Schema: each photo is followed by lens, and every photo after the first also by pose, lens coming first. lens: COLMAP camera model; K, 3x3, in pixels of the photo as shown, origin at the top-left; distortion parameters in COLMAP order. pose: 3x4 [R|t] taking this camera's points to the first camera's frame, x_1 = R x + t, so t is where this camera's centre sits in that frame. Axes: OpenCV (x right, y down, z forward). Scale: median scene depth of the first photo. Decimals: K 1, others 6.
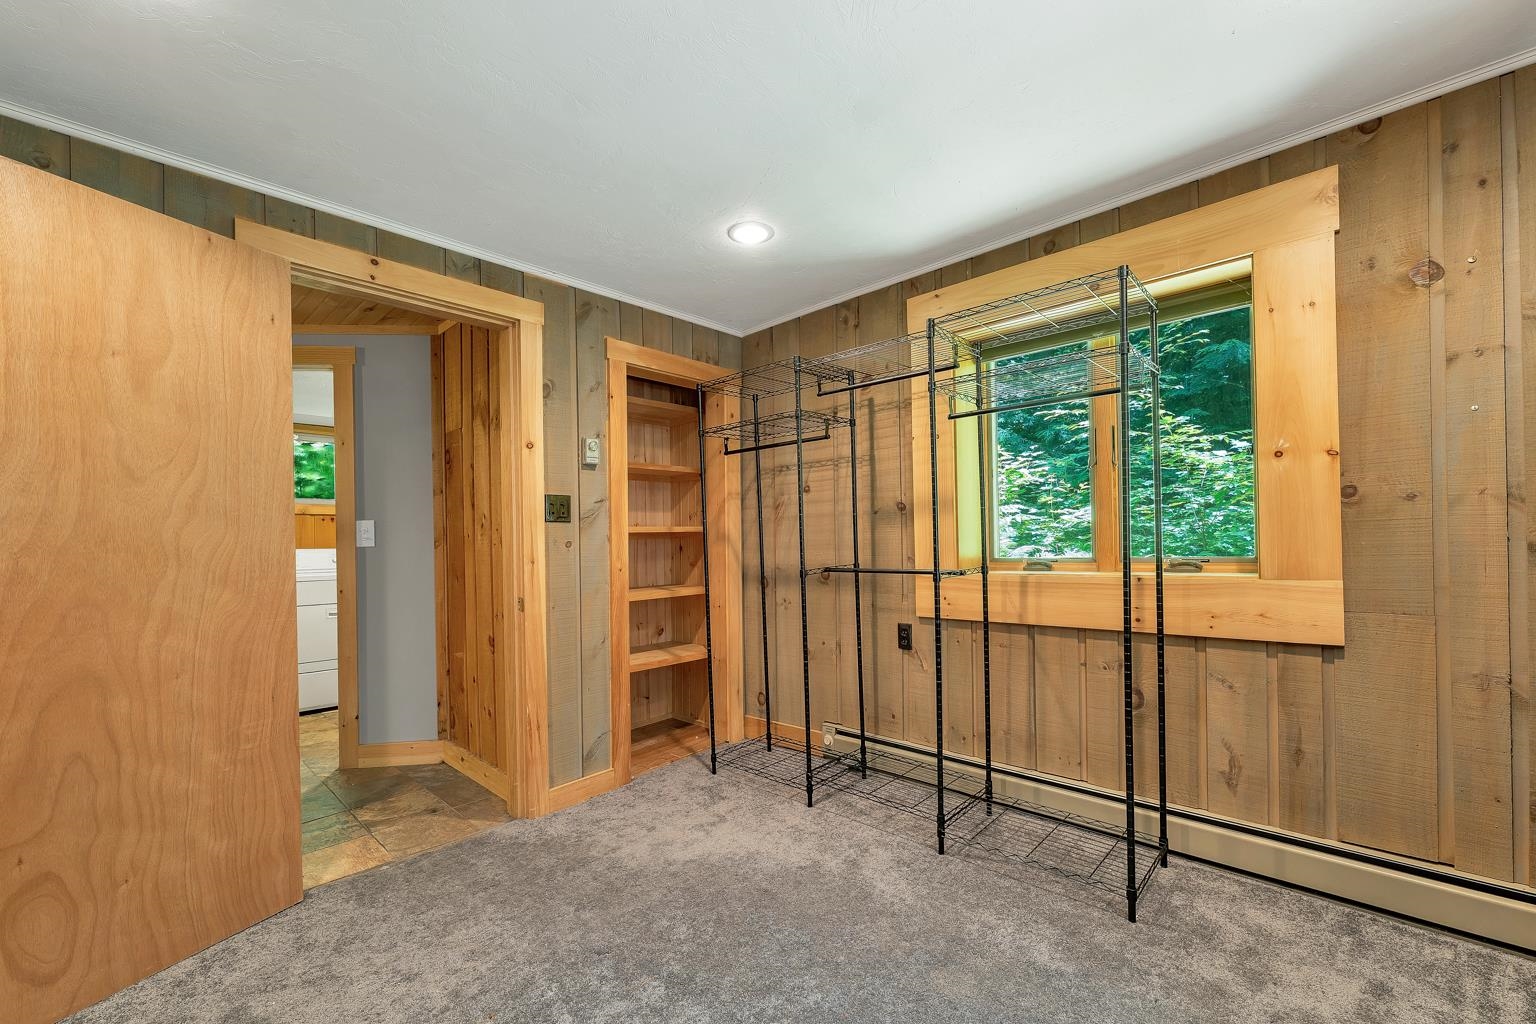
lens RADIAL K [[632.8, 0, 777.4], [0, 632.8, 541.1], [0, 0, 1]] dist [0.000593, -0.000107]
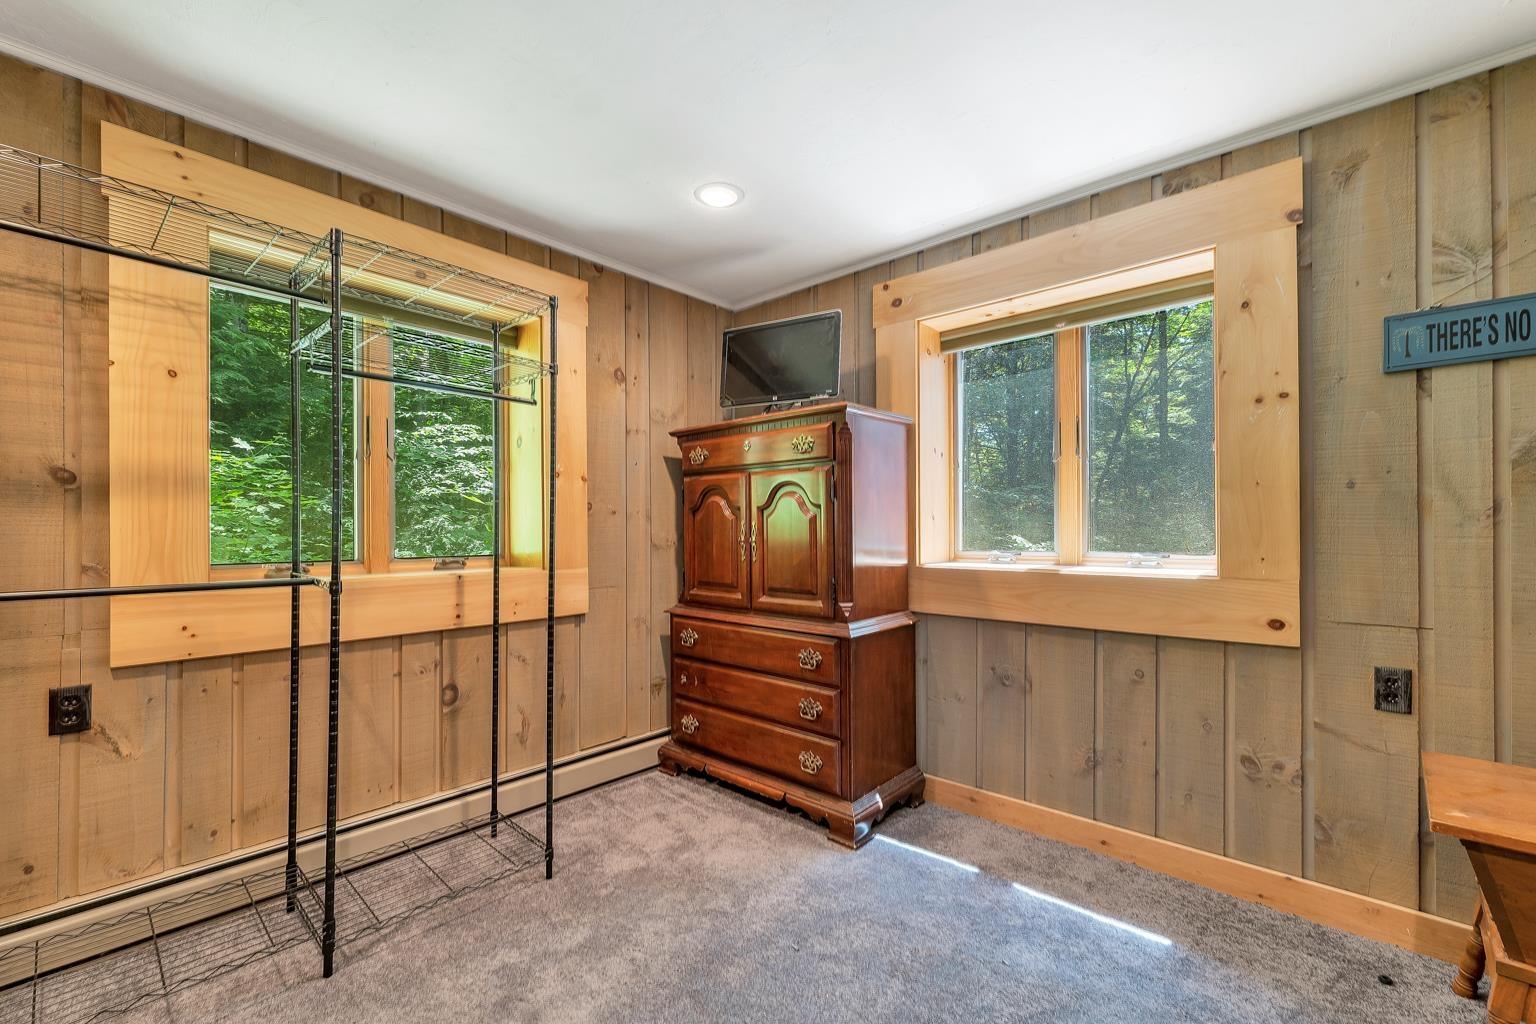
lens RADIAL K [[632.8, 0, 813.2], [0, 632.8, 531.6], [0, 0, 1]] dist [0.000593, -0.000107]
pose [[-0.056193, 0.022606, 0.998164, -0.402893], [0.005542, 0.999735, -0.022330, 0.009880], [-0.998405, 0.004277, -0.056304, 0.387164]]
